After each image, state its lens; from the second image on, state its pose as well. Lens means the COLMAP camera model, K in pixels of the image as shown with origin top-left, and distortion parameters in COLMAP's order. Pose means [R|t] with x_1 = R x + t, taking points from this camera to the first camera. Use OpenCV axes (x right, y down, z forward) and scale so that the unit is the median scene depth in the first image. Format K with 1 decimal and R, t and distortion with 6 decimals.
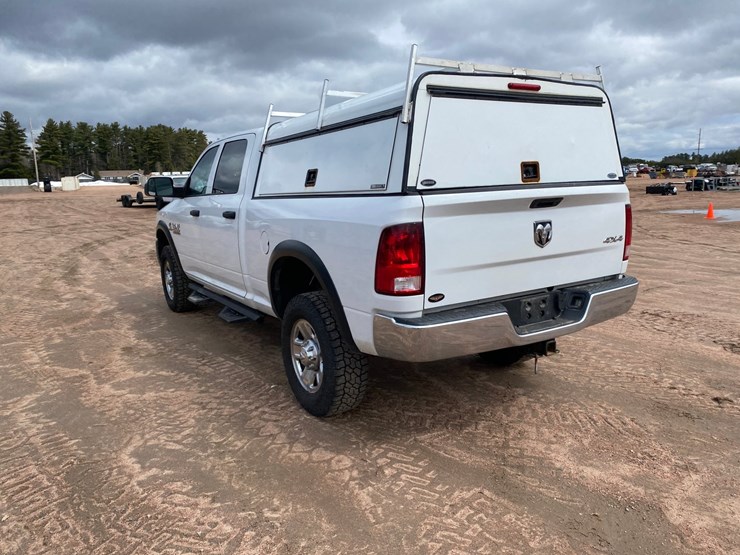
lens RADIAL K [[566.3, 0, 374.4], [0, 566.3, 282.6], [0, 0, 1]] dist [0.018748, -0.003250]
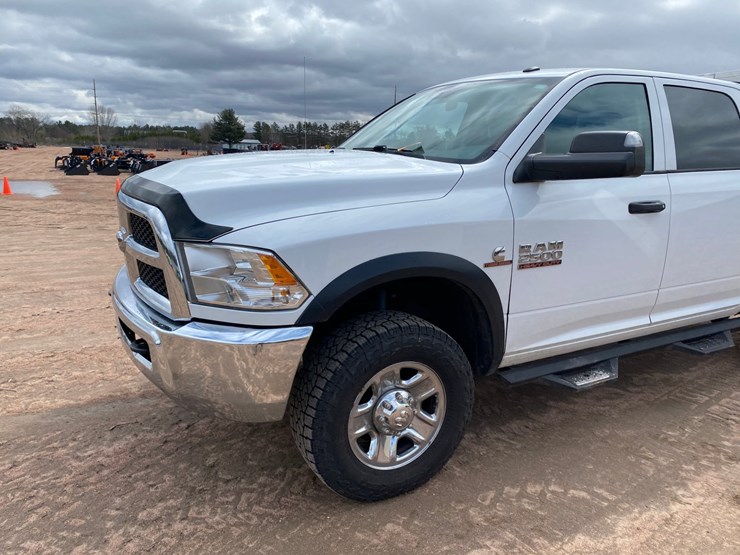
lens RADIAL K [[563.0, 0, 374.1], [0, 563.0, 280.4], [0, 0, 1]] dist [0.030558, -0.021228]
pose [[0.047669, -0.197895, 0.979063, -1.336390], [0.152558, 0.970120, 0.188660, -0.302577], [-0.987144, 0.140371, 0.076435, 1.890594]]
